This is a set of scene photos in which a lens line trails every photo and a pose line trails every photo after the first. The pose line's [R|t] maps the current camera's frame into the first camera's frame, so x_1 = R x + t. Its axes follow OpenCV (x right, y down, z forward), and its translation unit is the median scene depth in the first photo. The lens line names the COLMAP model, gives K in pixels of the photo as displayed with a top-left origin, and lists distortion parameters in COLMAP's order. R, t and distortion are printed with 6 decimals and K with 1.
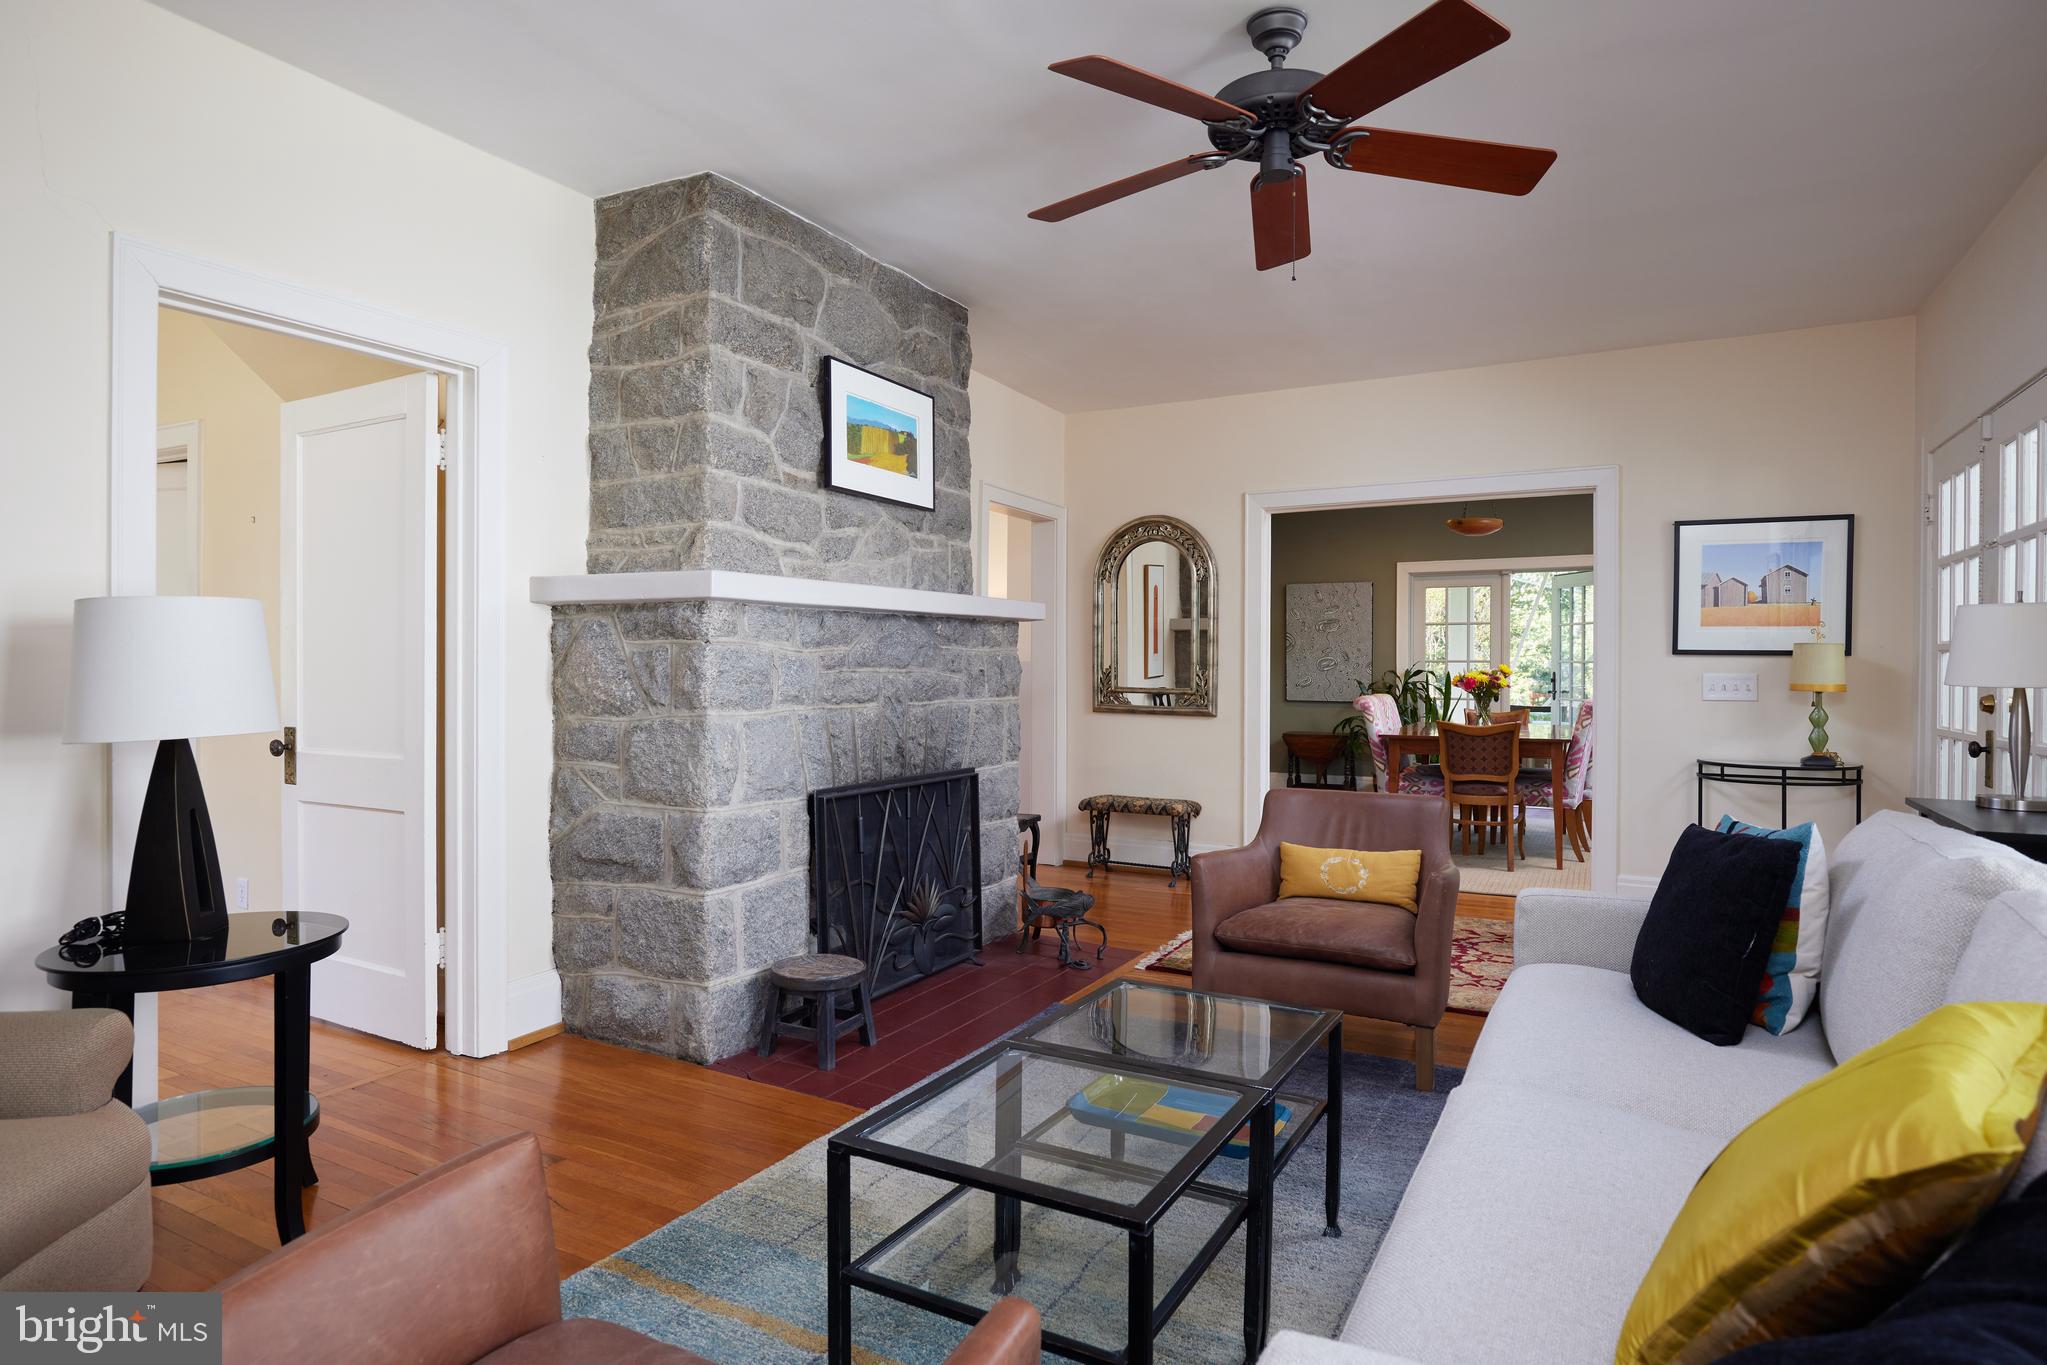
lens RADIAL K [[1108.4, 0, 1038.6], [0, 1108.4, 672.5], [0, 0, 1]] dist [-0.025941, 0.005905]
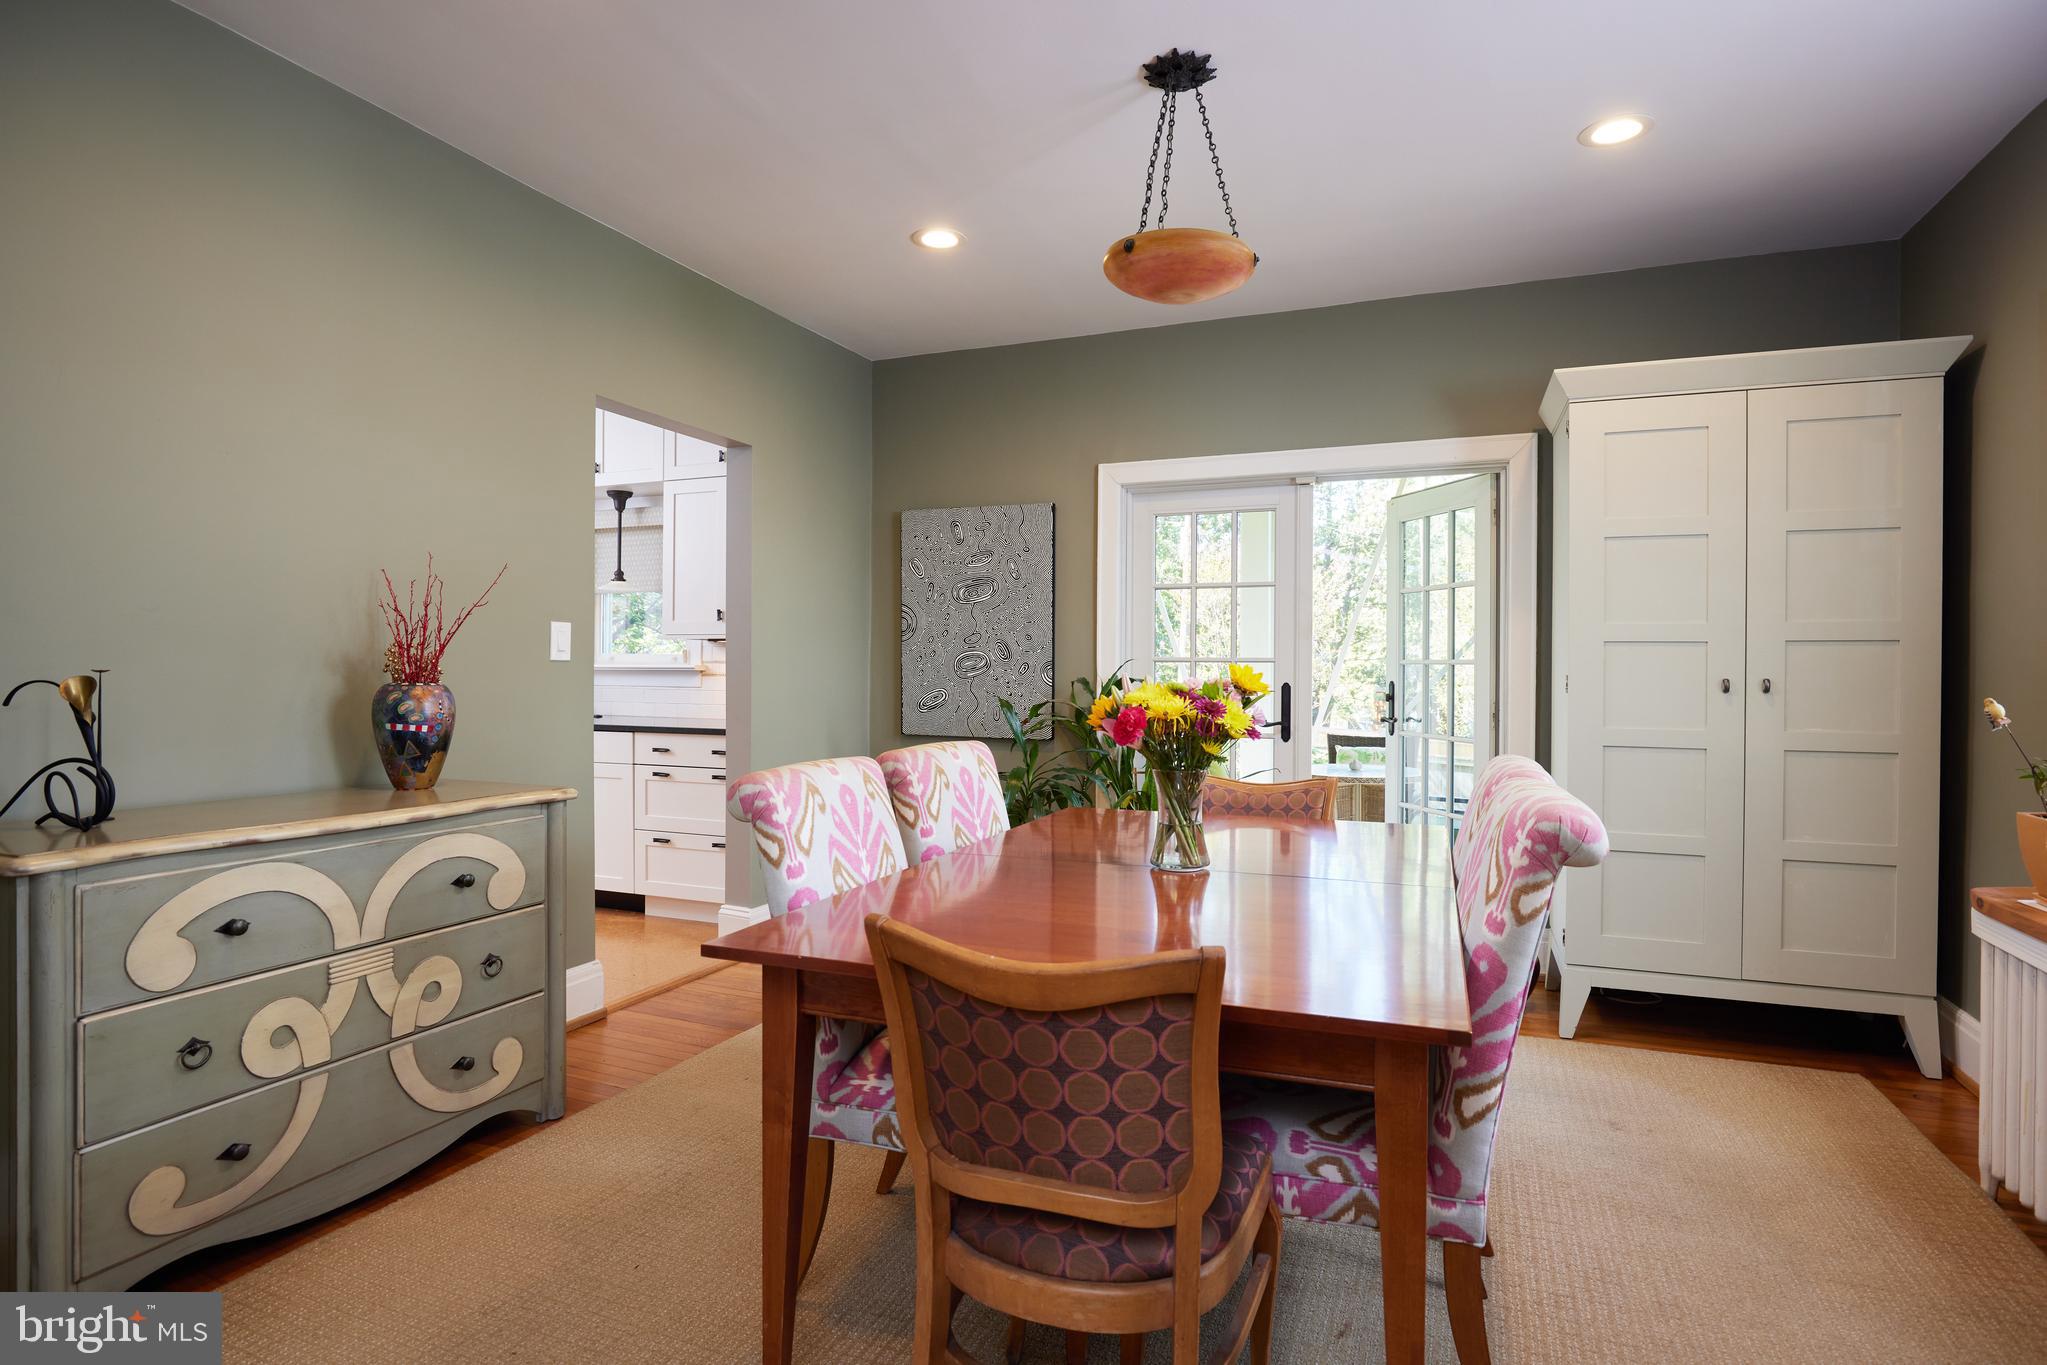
lens RADIAL K [[1049.5, 0, 1036.2], [0, 1049.5, 670.2], [0, 0, 1]] dist [-0.023127, 0.003690]
pose [[0.994843, 0.004101, 0.101344, 0.518300], [-0.003574, 0.999979, -0.005375, -0.005514], [-0.101364, 0.004985, 0.994837, 1.102105]]
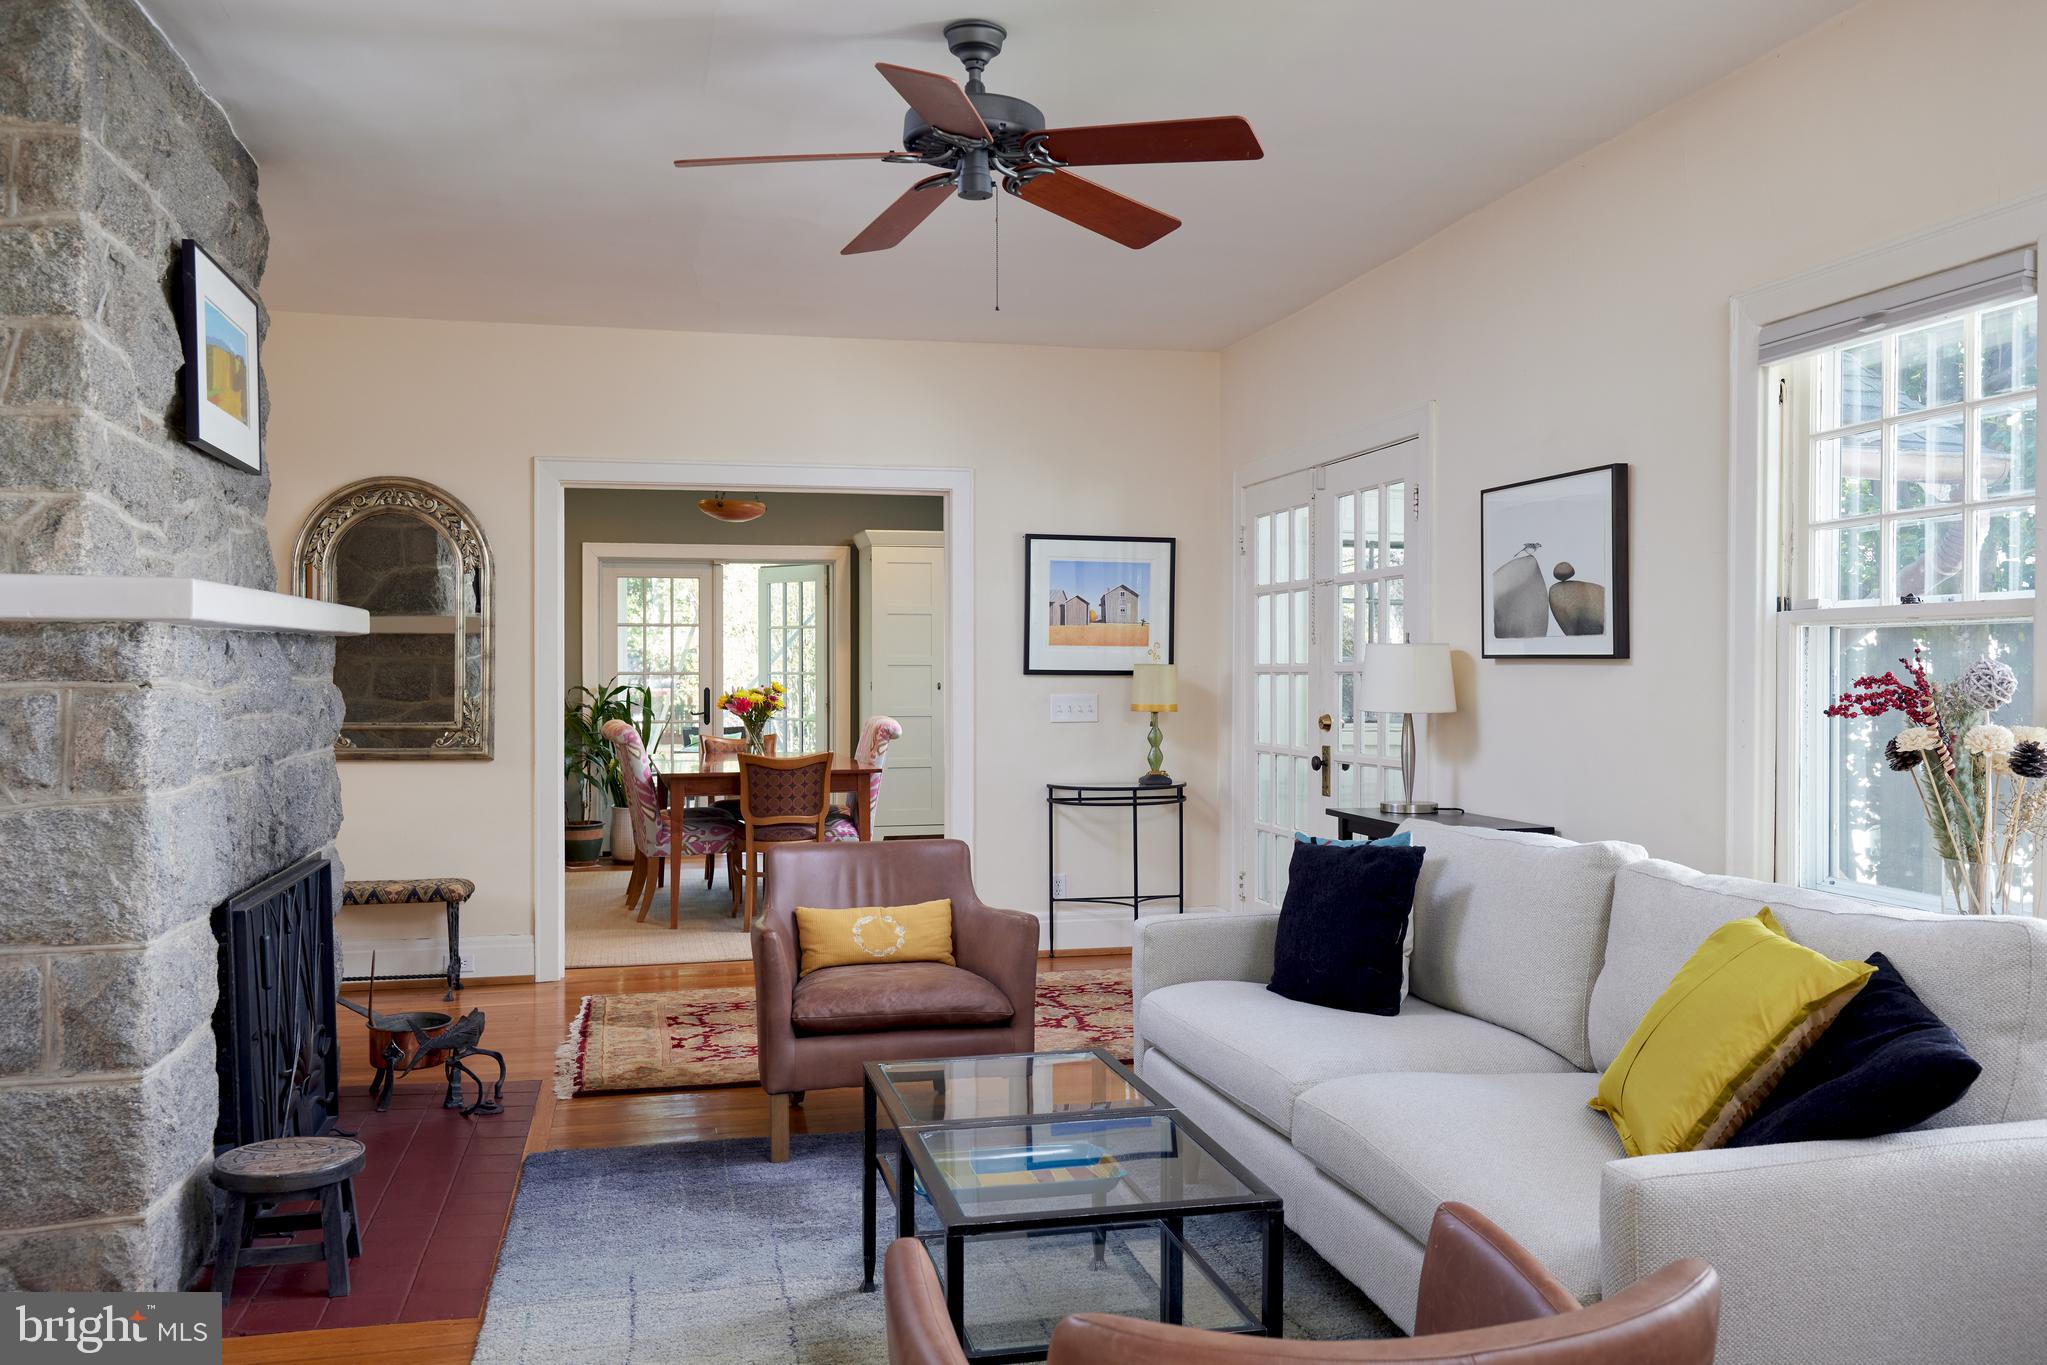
lens RADIAL K [[1608.7, 0, 1022.5], [0, 1608.7, 666.6], [0, 0, 1]] dist [0.011036, 0.006307]
pose [[0.748820, -0.004518, 0.662758, -0.372381], [0.007730, 0.999968, -0.001916, -0.022581], [-0.662728, 0.006558, 0.748831, -0.036331]]
